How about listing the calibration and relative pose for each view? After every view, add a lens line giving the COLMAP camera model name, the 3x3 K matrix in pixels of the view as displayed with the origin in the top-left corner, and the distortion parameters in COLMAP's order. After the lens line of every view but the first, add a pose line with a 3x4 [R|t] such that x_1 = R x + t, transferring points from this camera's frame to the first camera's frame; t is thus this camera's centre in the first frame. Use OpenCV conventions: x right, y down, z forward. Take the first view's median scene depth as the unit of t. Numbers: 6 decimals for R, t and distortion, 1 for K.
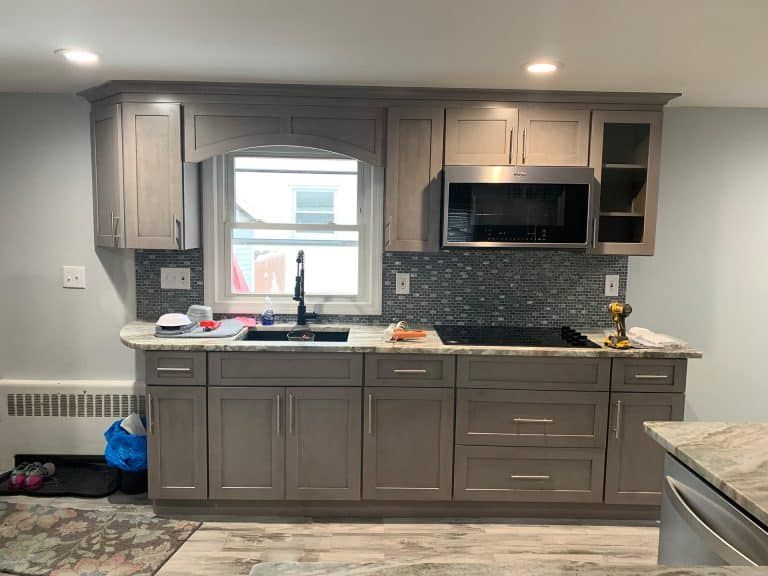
lens RADIAL K [[586.2, 0, 384.0], [0, 586.2, 288.0], [0, 0, 1]] dist [0.000885, -0.001567]
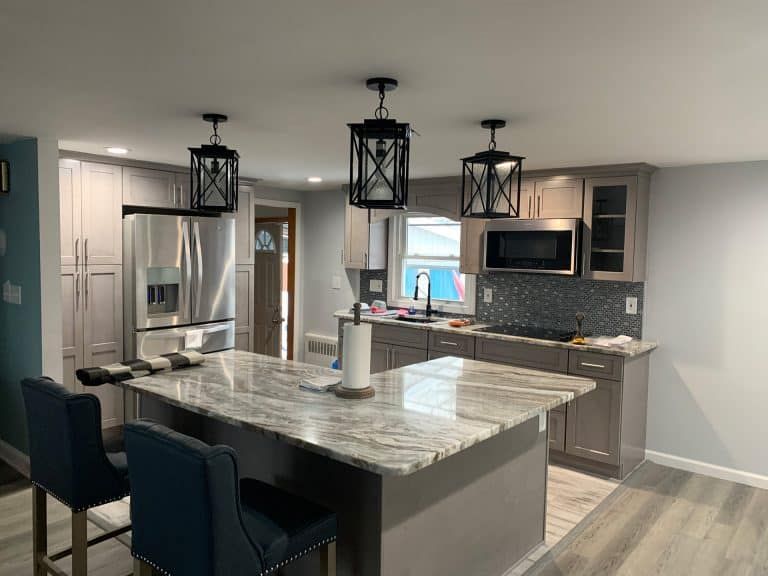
lens RADIAL K [[586.2, 0, 384.0], [0, 586.2, 288.0], [0, 0, 1]] dist [0.000885, -0.001567]
pose [[0.757497, 0.043490, -0.651389, 0.844414], [-0.081139, 0.996314, -0.027838, 0.038754], [0.647777, 0.073940, 0.758233, -0.351717]]
